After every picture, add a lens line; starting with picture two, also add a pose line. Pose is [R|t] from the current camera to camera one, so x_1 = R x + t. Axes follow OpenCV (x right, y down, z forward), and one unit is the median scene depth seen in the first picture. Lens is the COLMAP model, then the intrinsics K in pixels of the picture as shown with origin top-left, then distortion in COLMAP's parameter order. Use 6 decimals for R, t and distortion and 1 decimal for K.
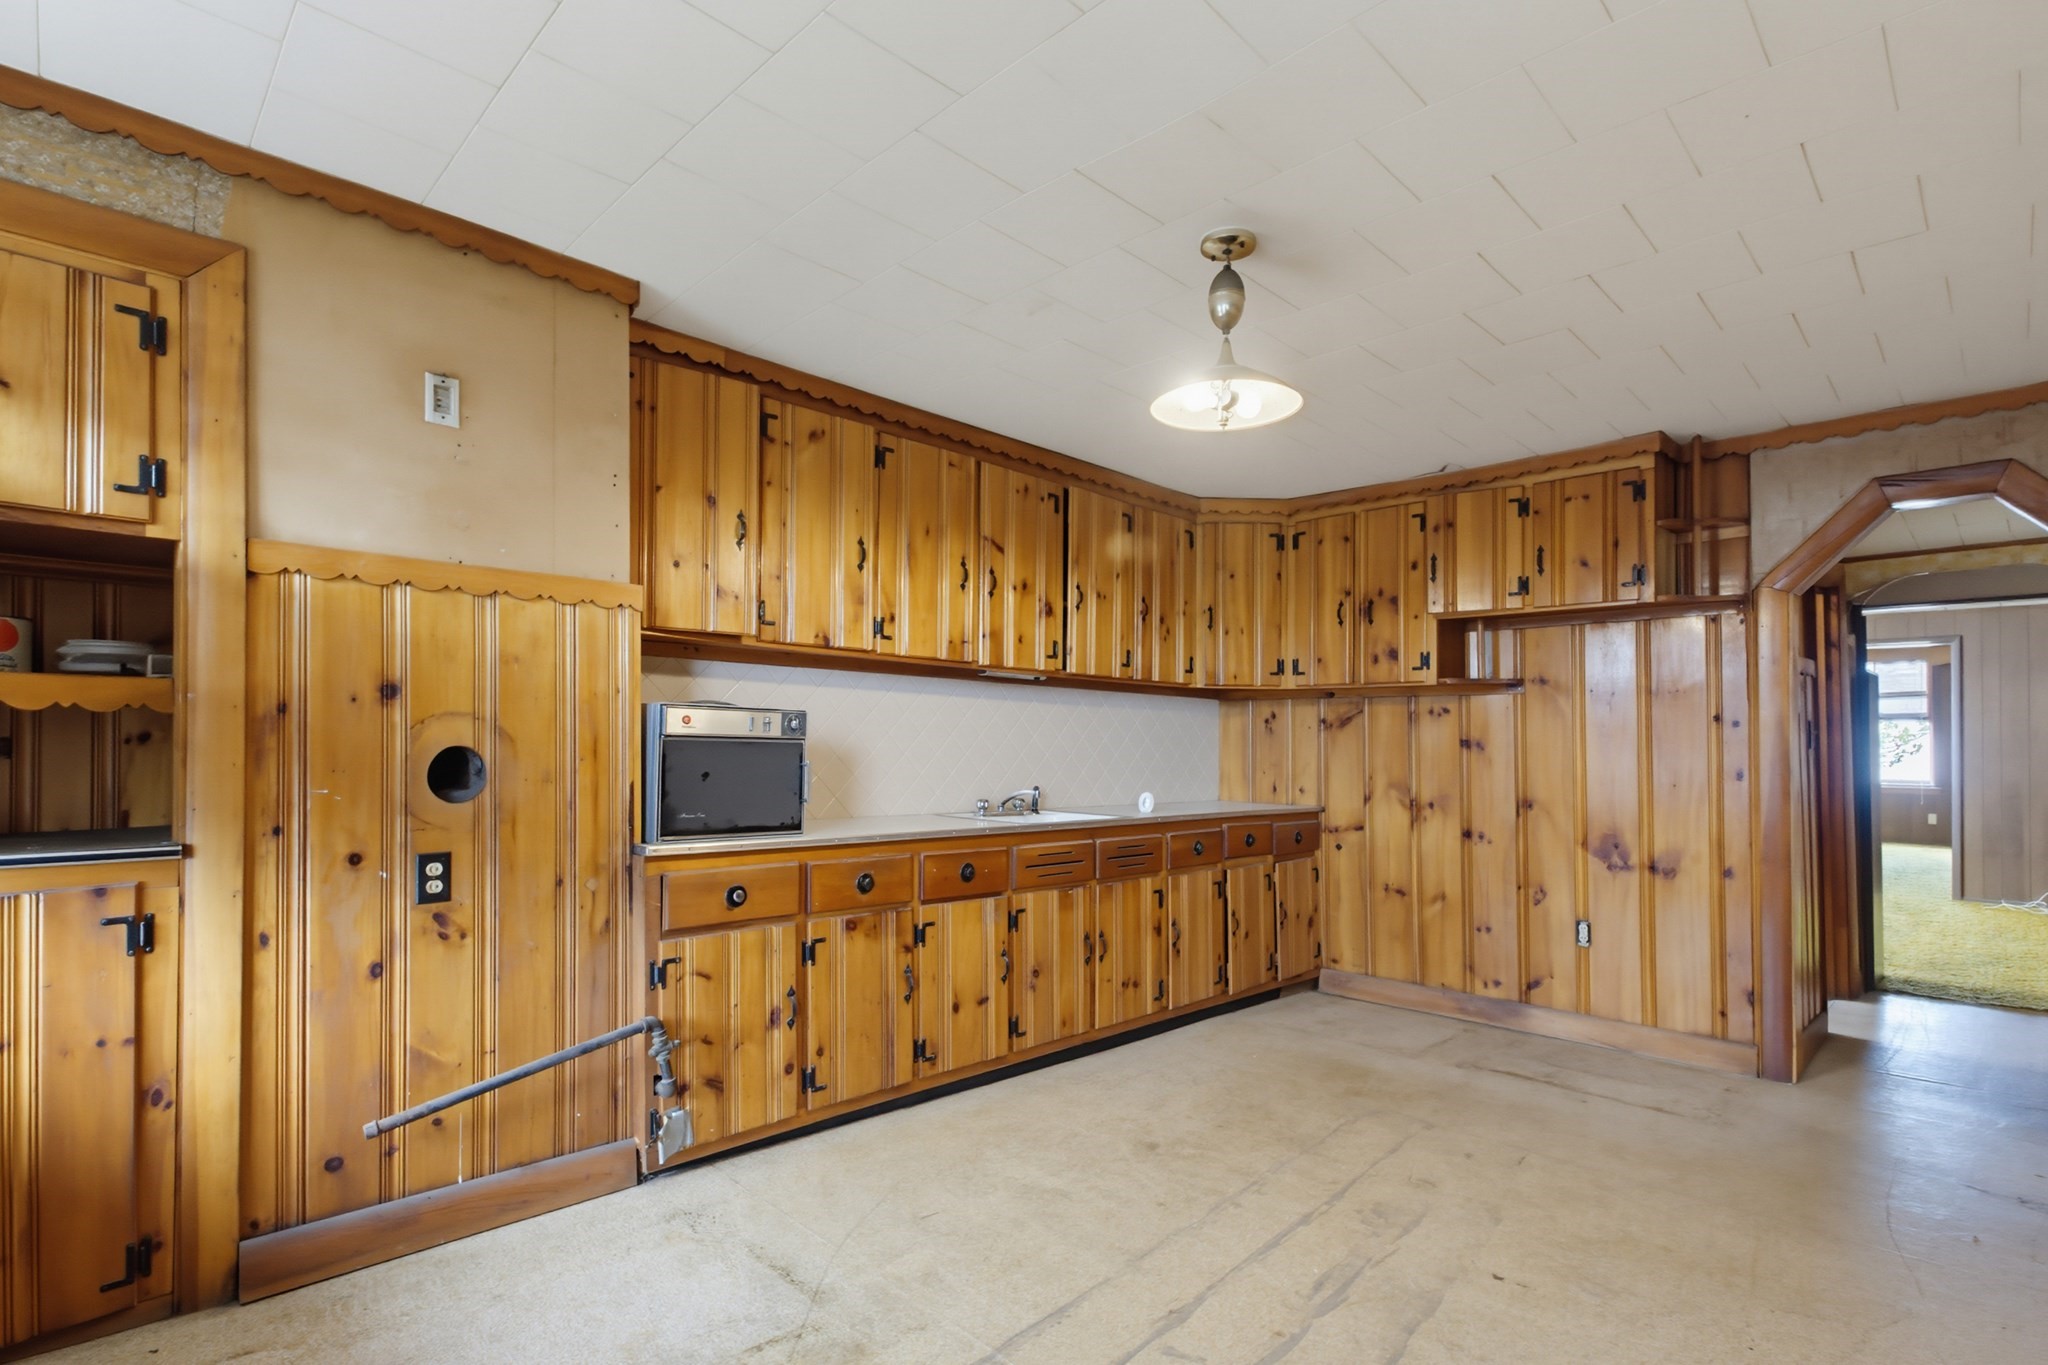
lens RADIAL K [[1012.3, 0, 1023.2], [0, 1012.3, 646.0], [0, 0, 1]] dist [0.002871, -0.000177]
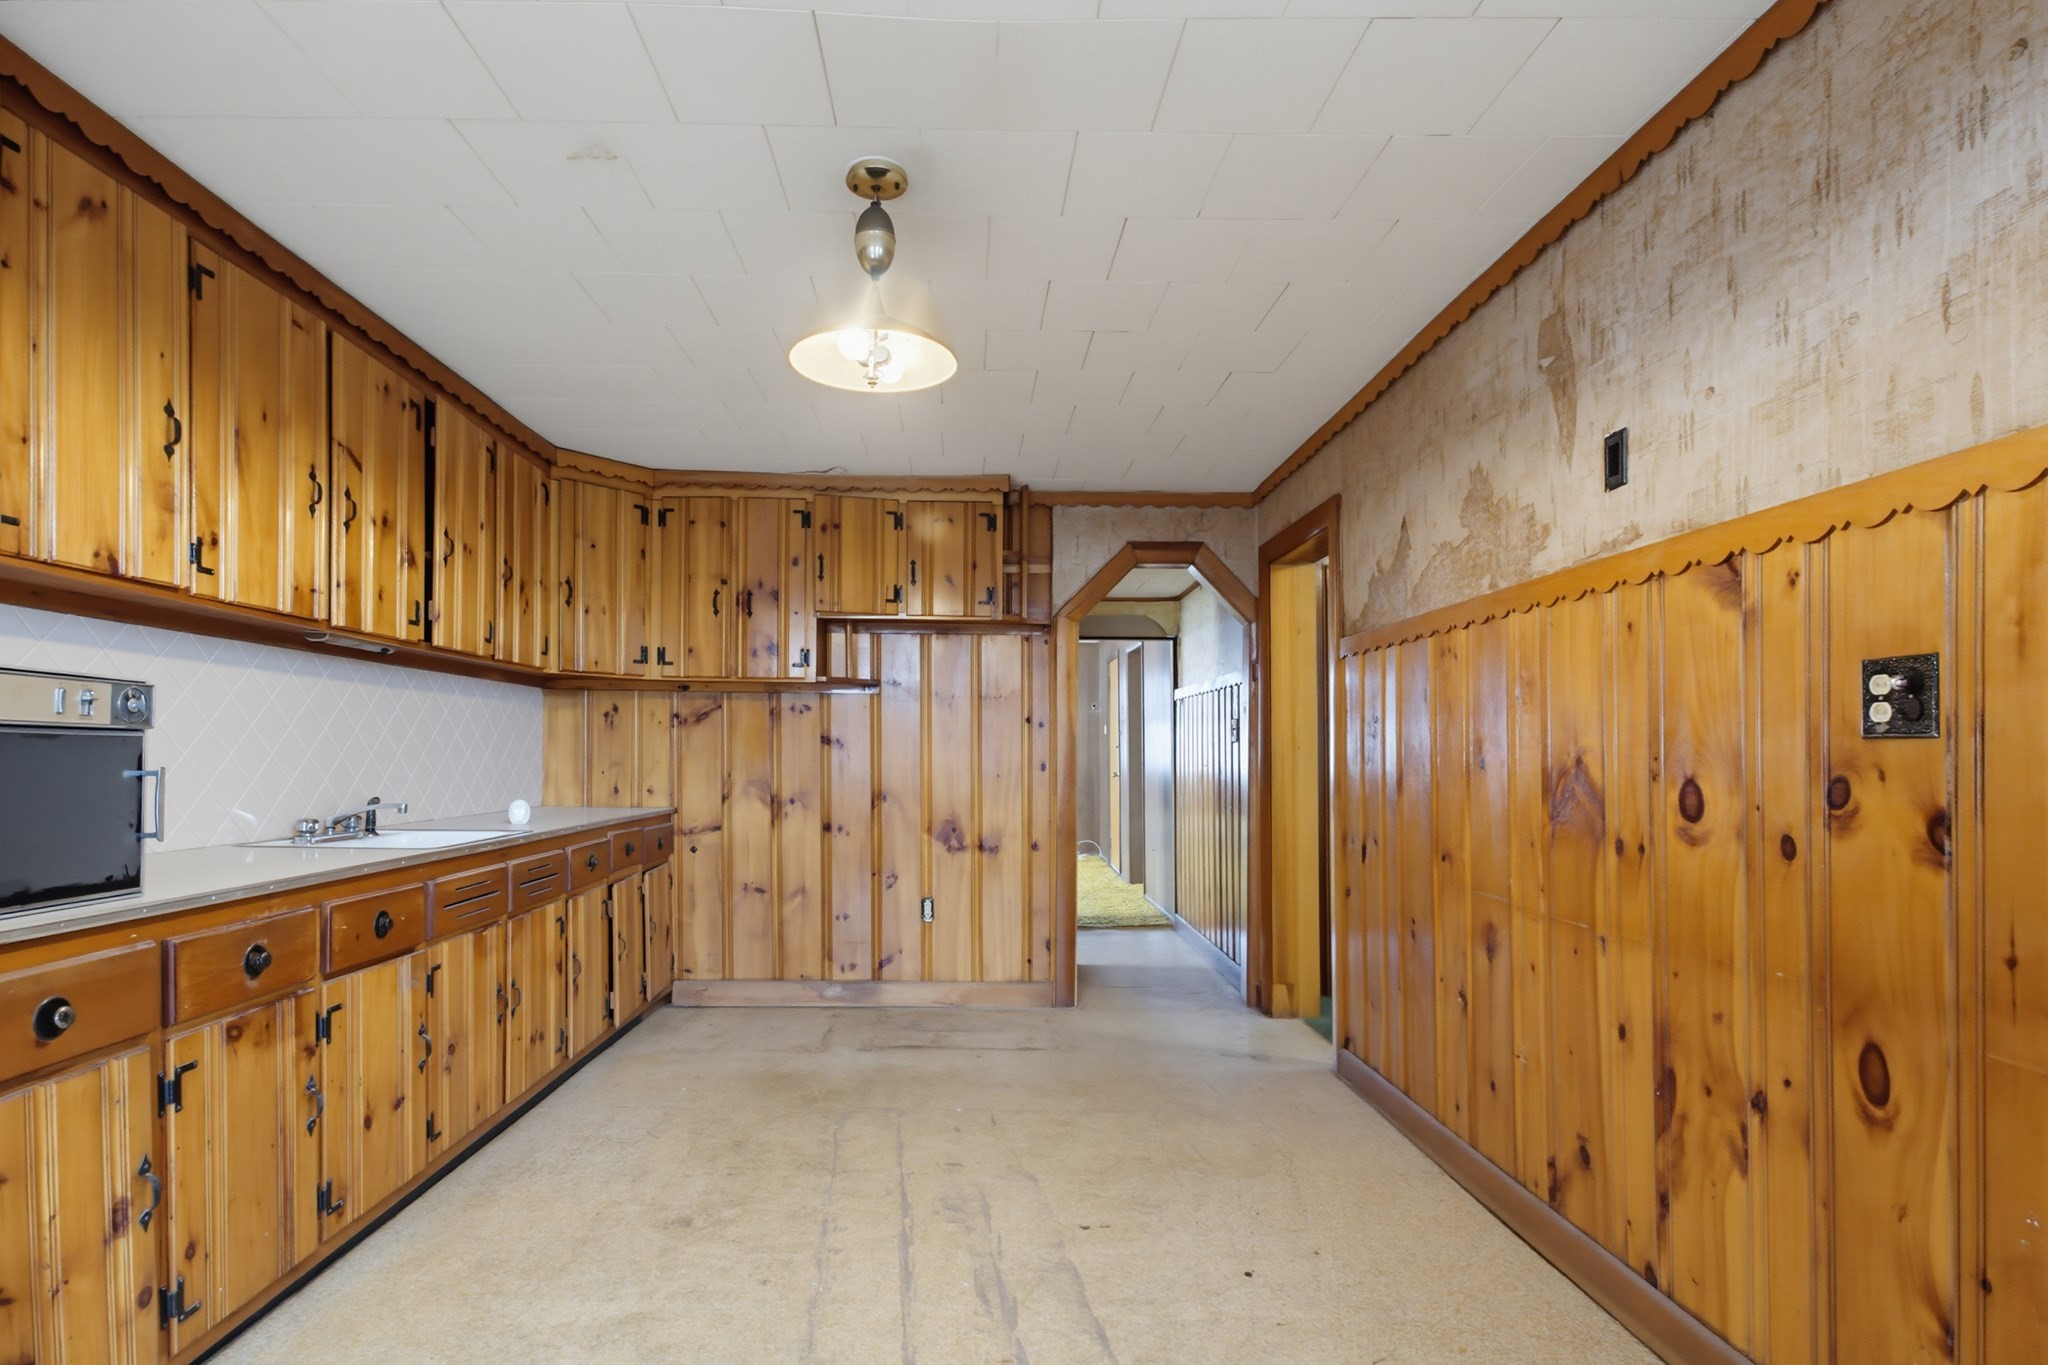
lens RADIAL K [[1019.4, 0, 1024.0], [0, 1019.4, 682.5], [0, 0, 1]] dist [0.020052, -0.008661]
pose [[0.695775, 0.043497, 0.716941, -0.199883], [-0.072082, 0.997354, 0.009444, 0.015418], [-0.714634, -0.058250, 0.697070, 0.157256]]
